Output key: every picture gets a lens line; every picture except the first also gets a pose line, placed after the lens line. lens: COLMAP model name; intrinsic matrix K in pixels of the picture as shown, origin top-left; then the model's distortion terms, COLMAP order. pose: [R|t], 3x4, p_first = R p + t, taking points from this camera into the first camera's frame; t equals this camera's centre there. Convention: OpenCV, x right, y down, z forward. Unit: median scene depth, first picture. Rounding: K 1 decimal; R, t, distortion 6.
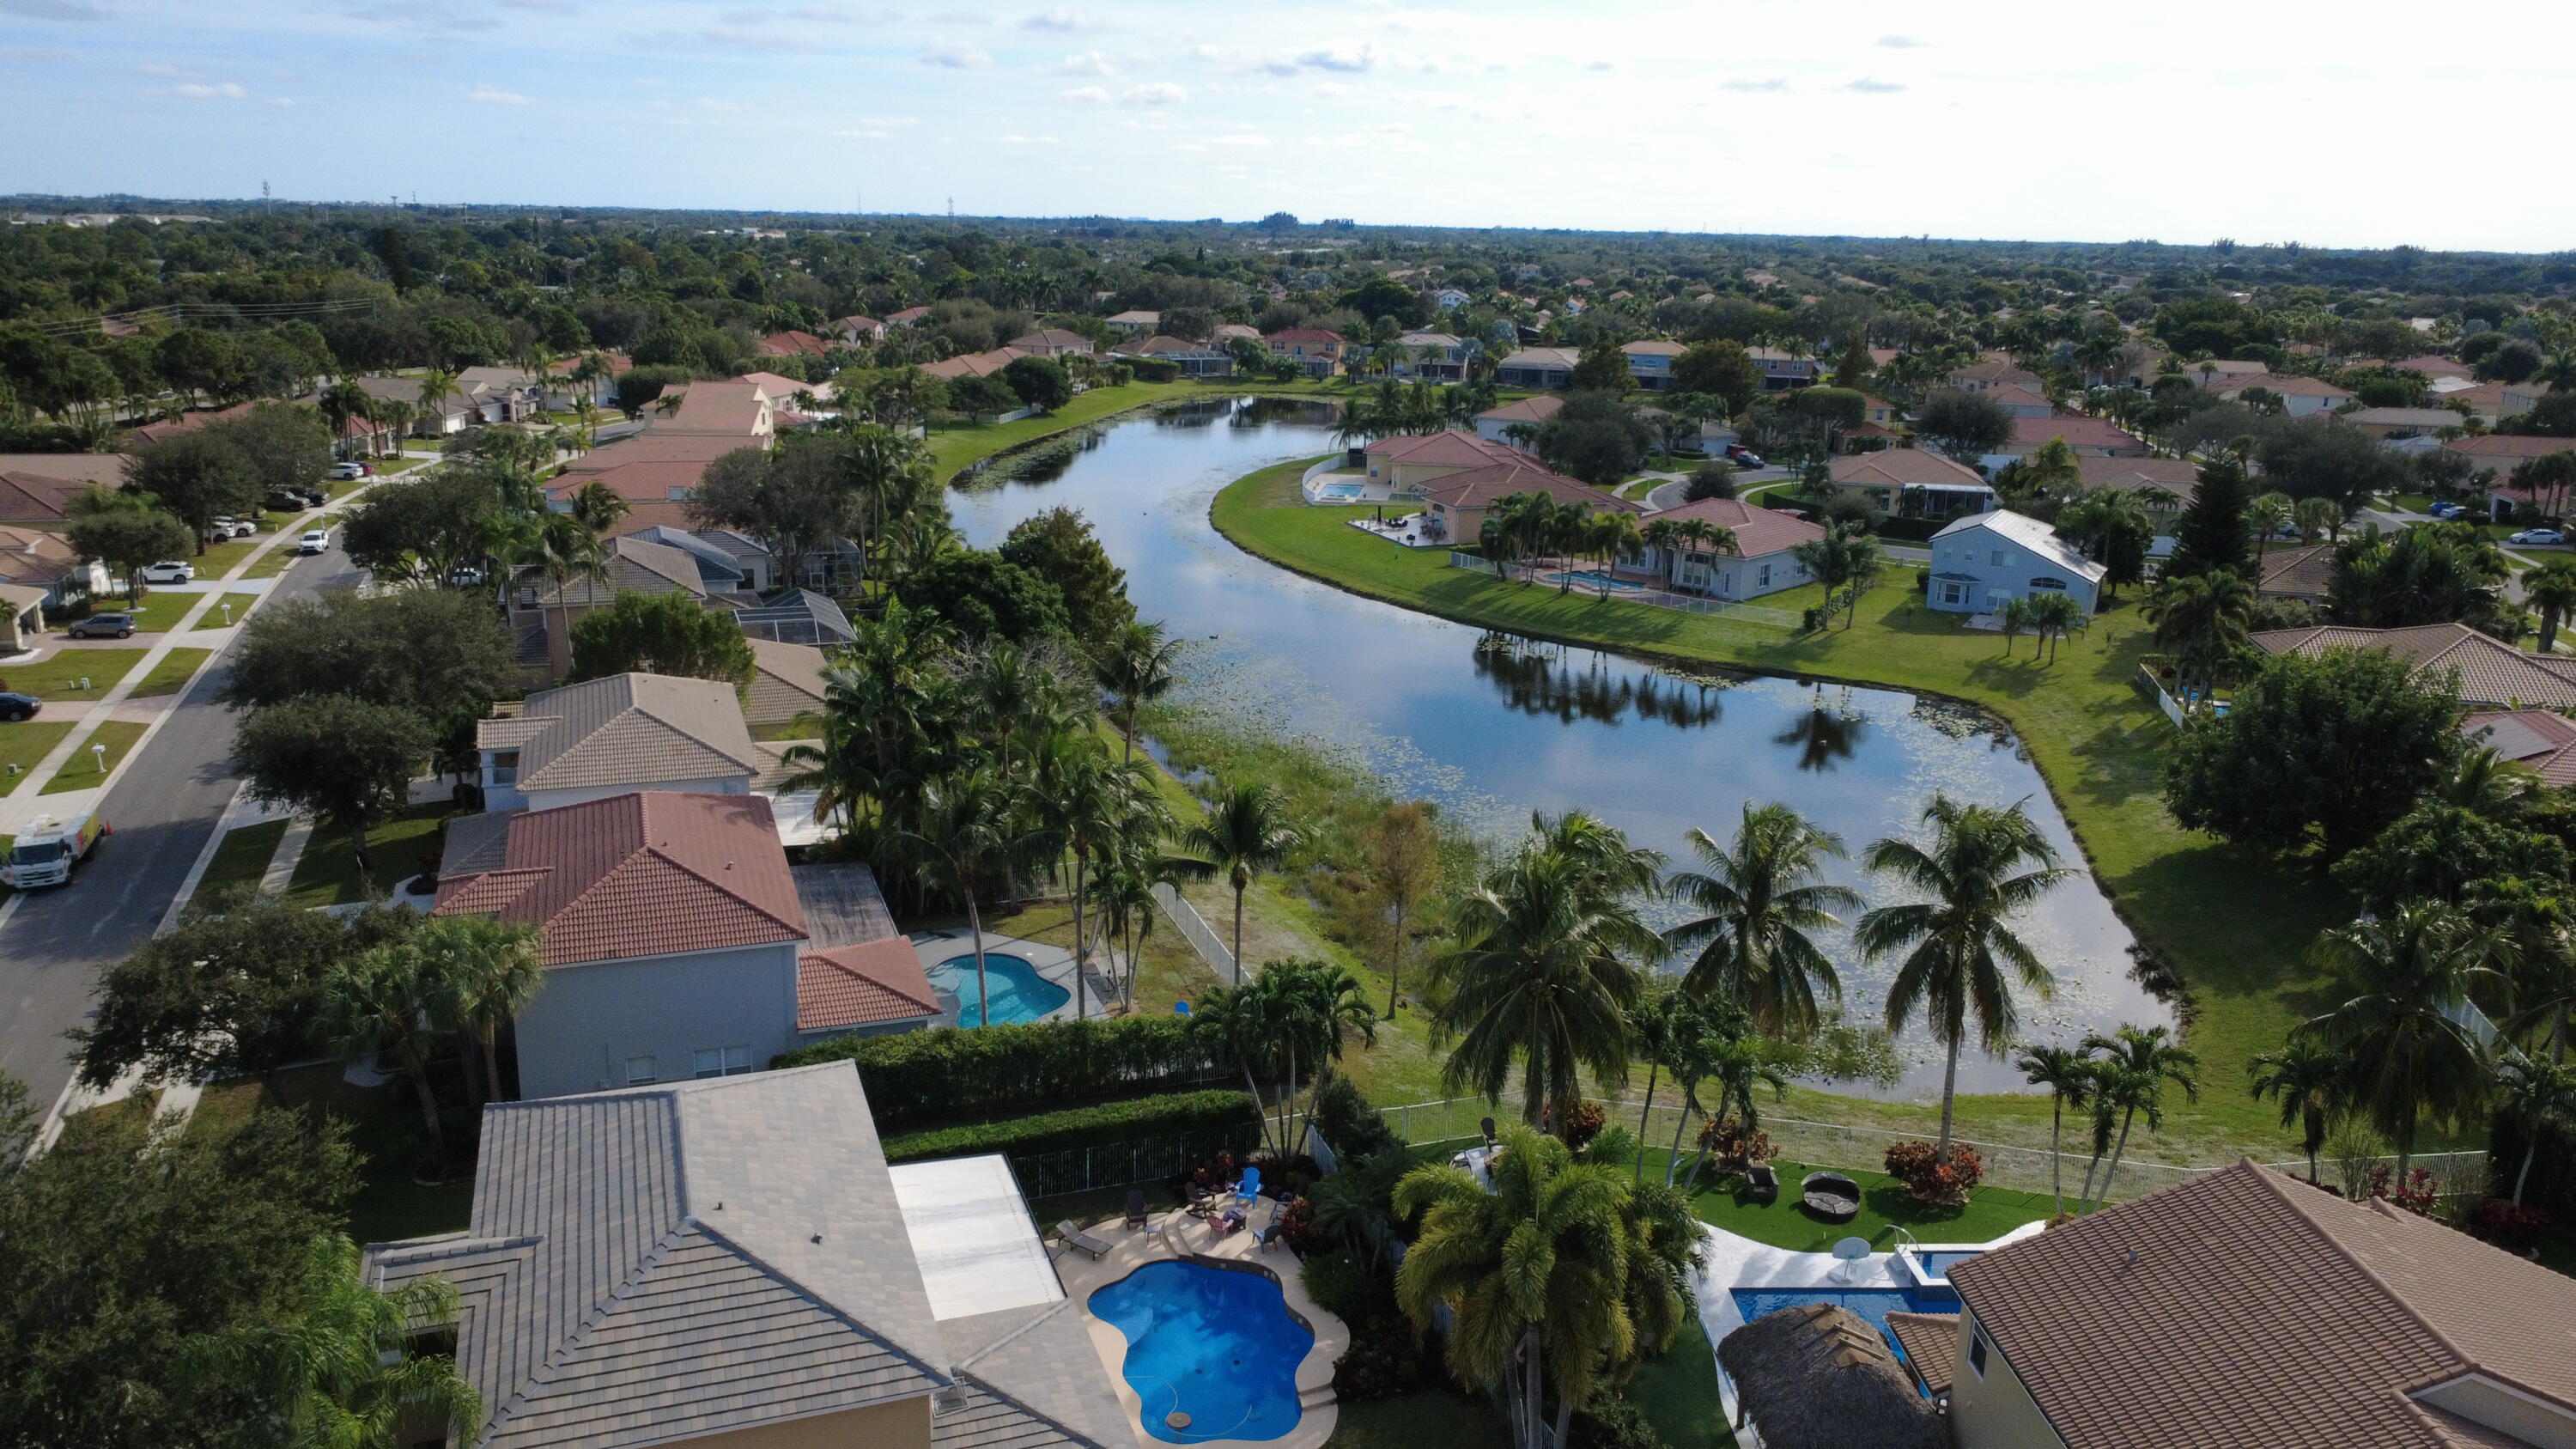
lens RADIAL K [[1878.0, 0, 1284.0], [0, 1878.0, 726.3], [0, 0, 1]] dist [-0.004465, 0.002042]
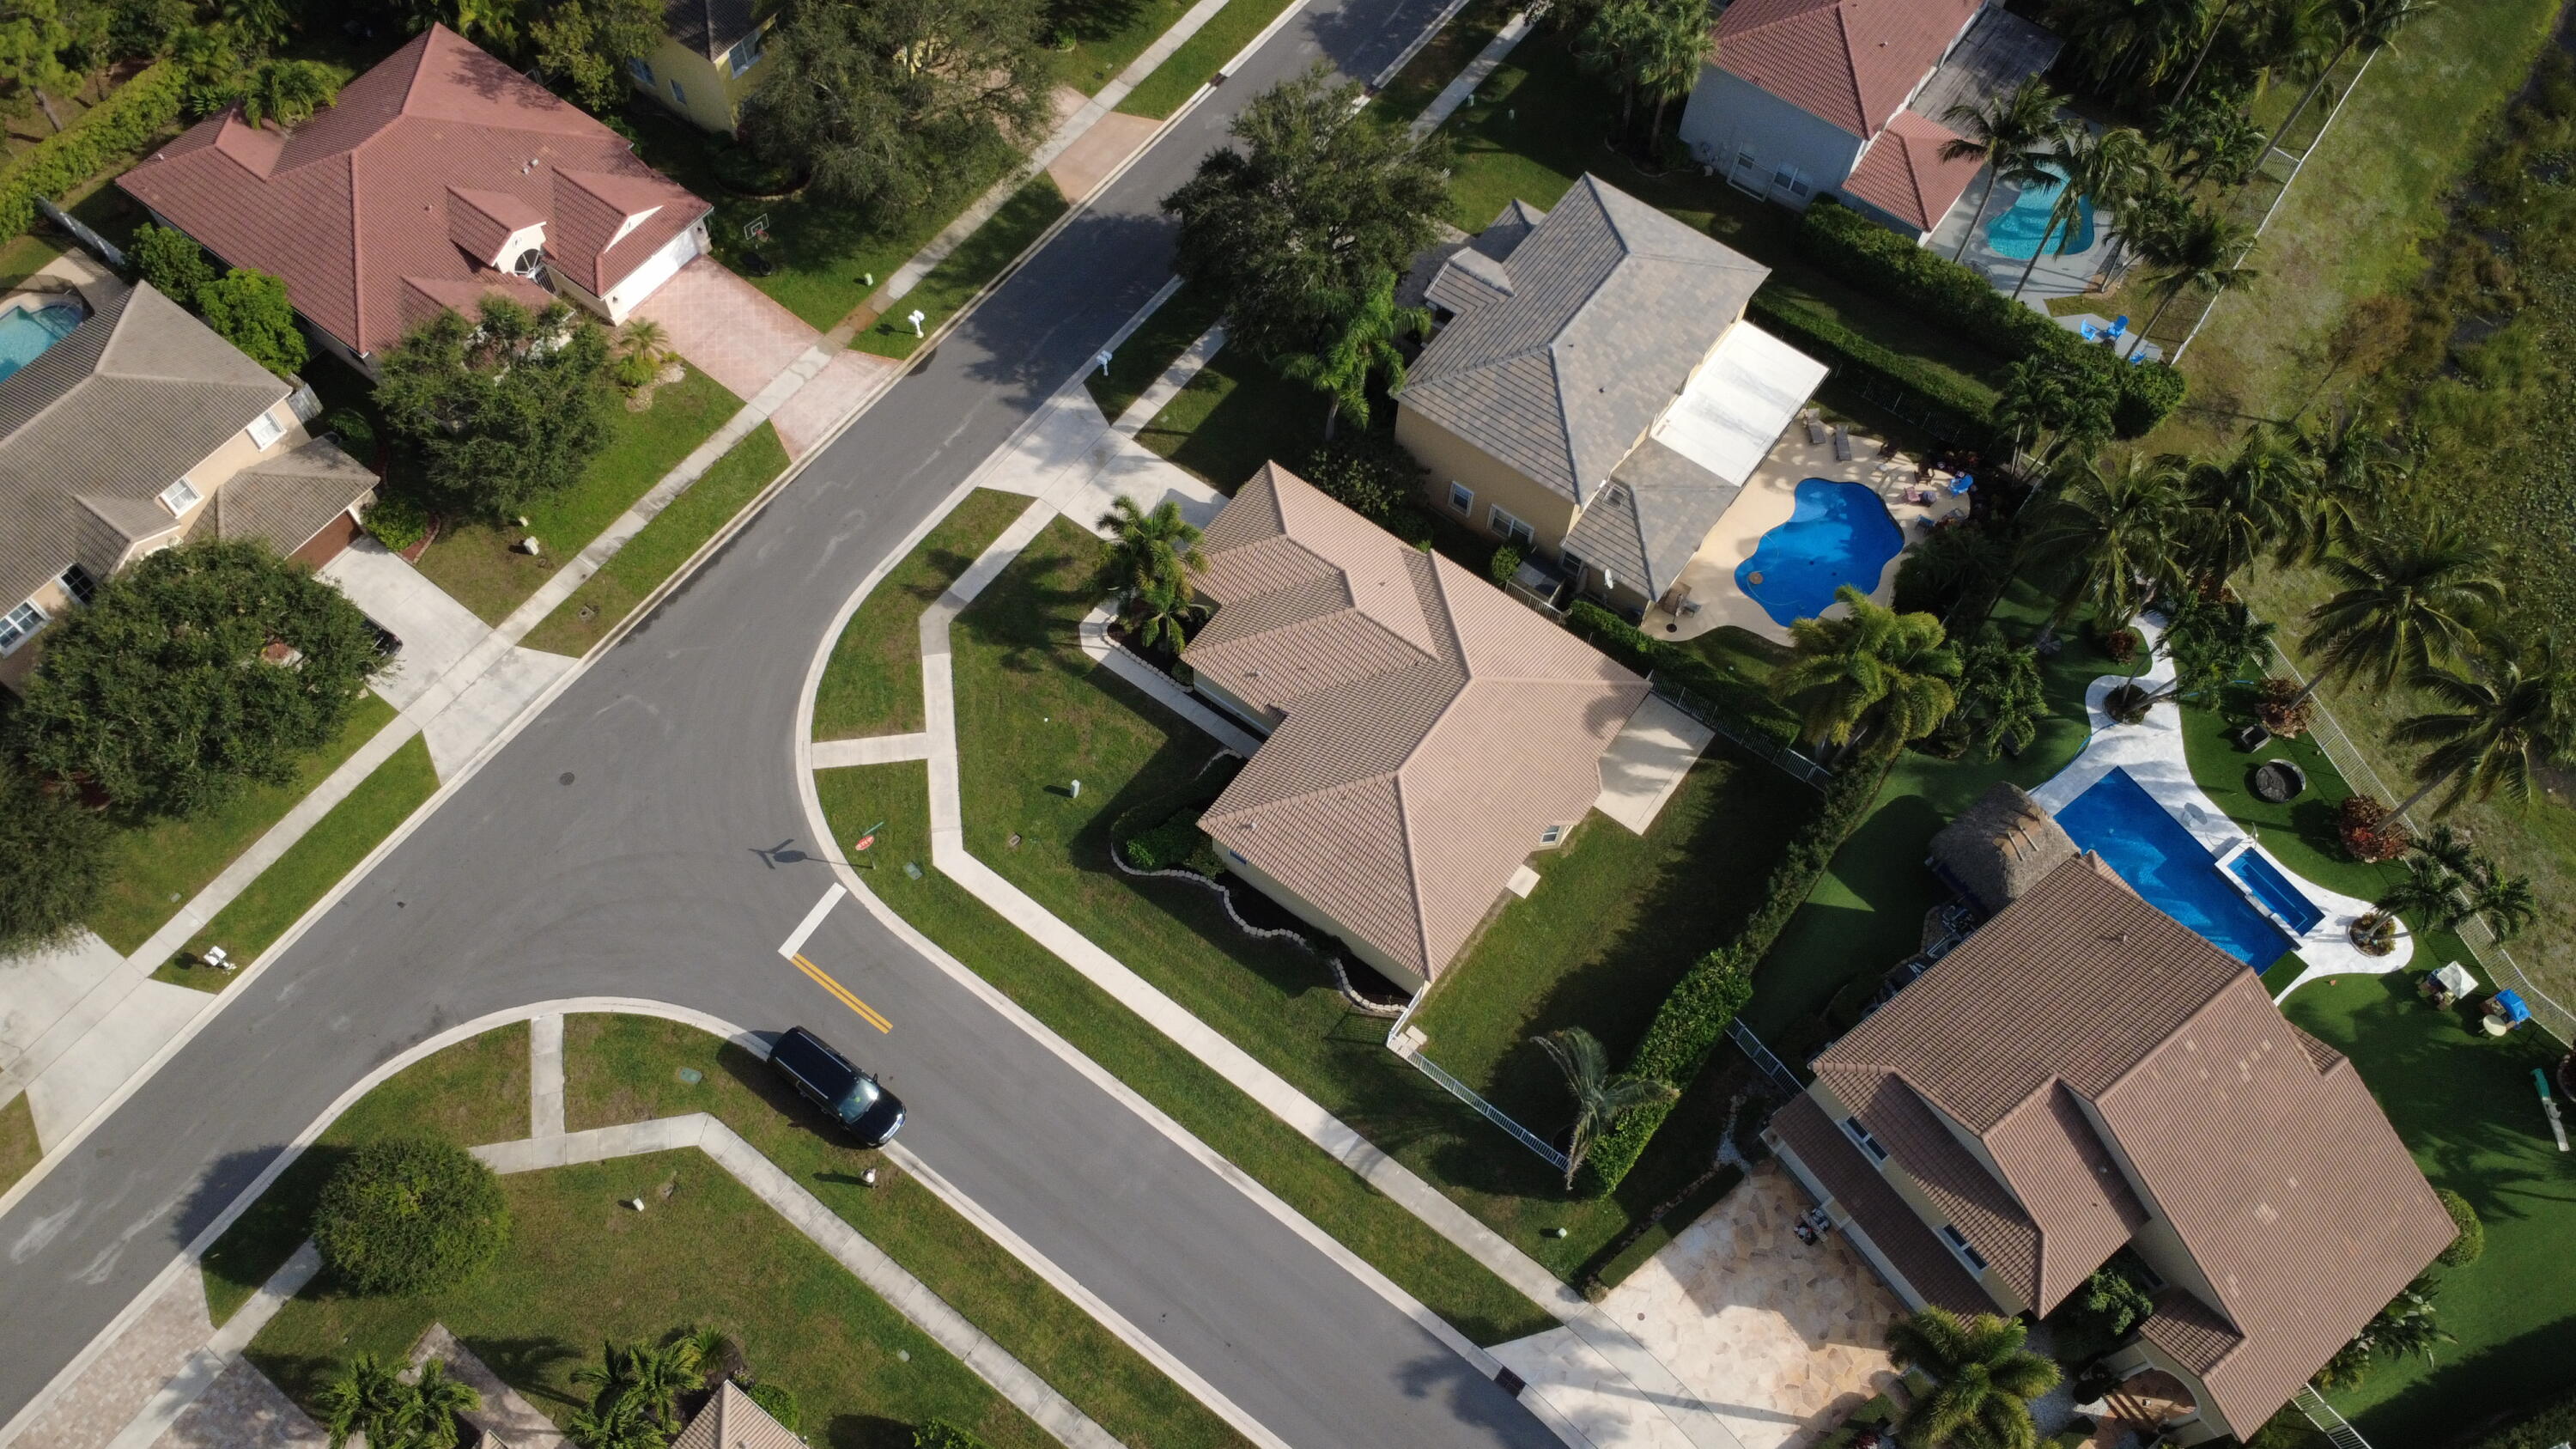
lens RADIAL K [[1878.0, 0, 1284.0], [0, 1878.0, 726.3], [0, 0, 1]] dist [-0.004465, 0.002042]
pose [[0.562881, 0.719581, -0.406655, 0.498172], [-0.230058, 0.608953, 0.759111, -0.755664], [0.793876, -0.333735, 0.508313, -0.266923]]
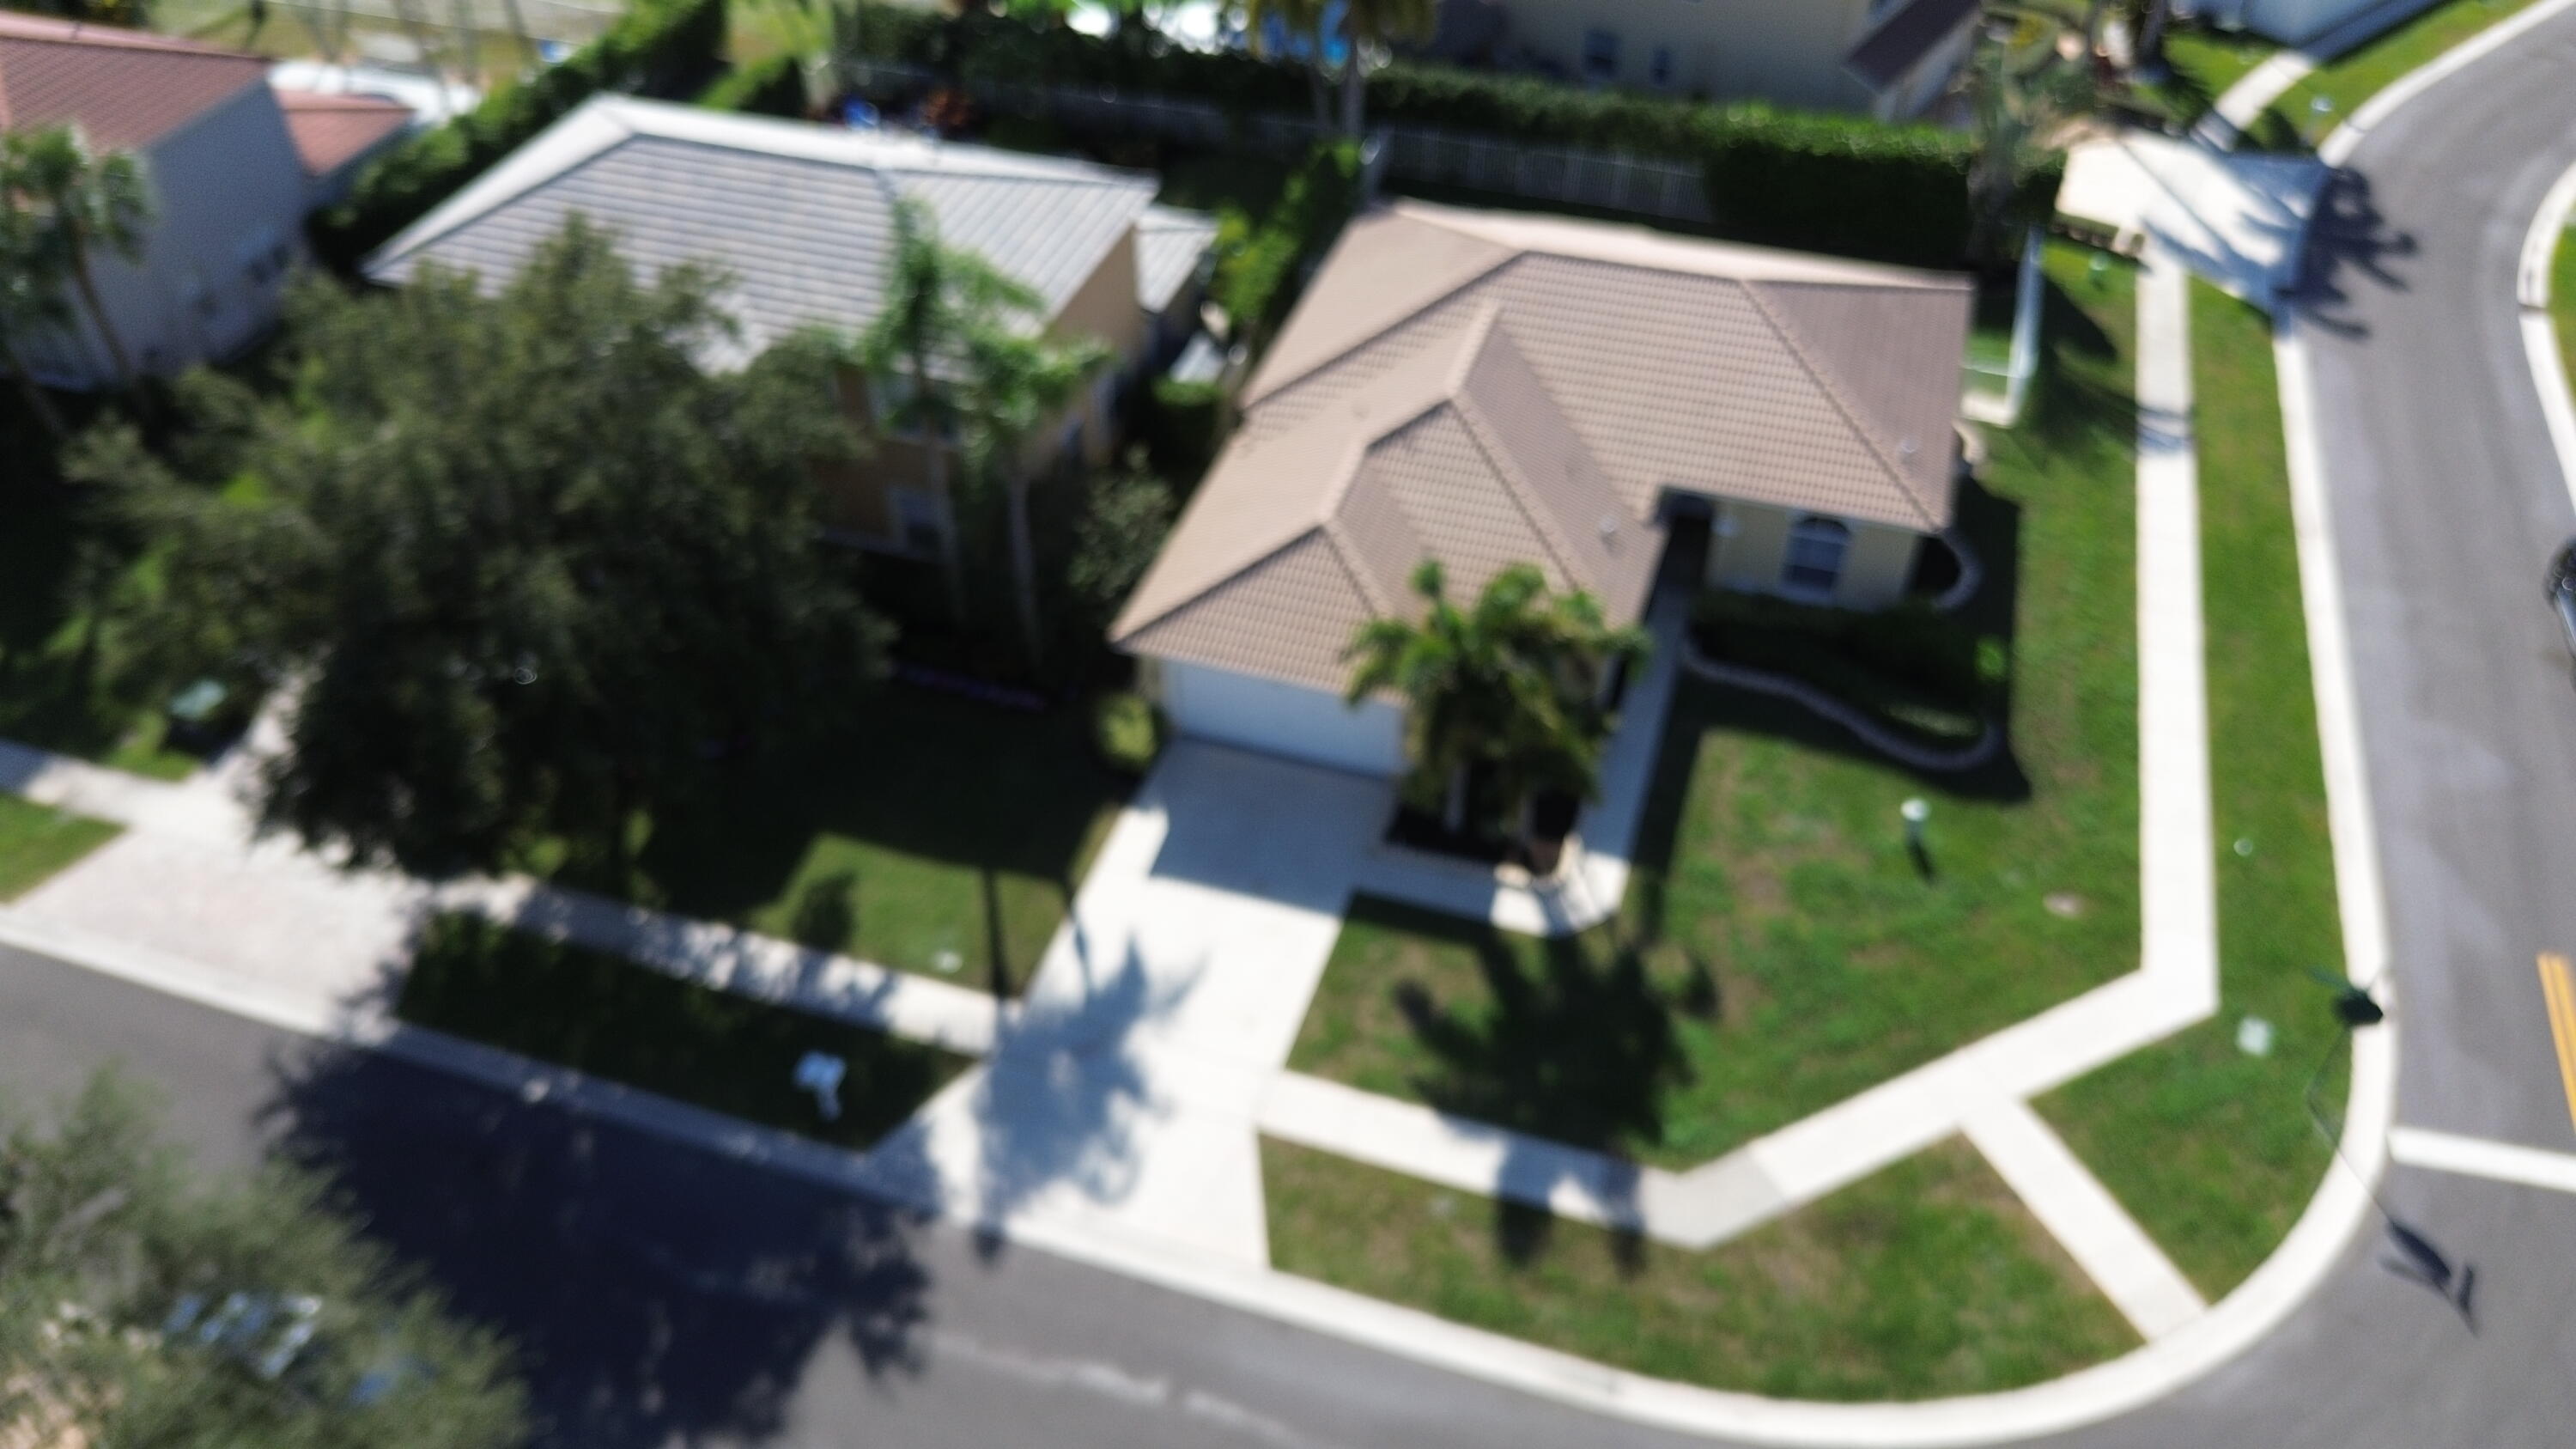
lens RADIAL K [[1888.7, 0, 1280.3], [0, 1888.7, 717.7], [0, 0, 1]] dist [0.046948, -0.056648]
pose [[0.612621, -0.547050, 0.570467, -0.812127], [0.228150, 0.813438, 0.535039, -0.004861], [-0.756732, -0.197624, 0.623138, 0.092104]]
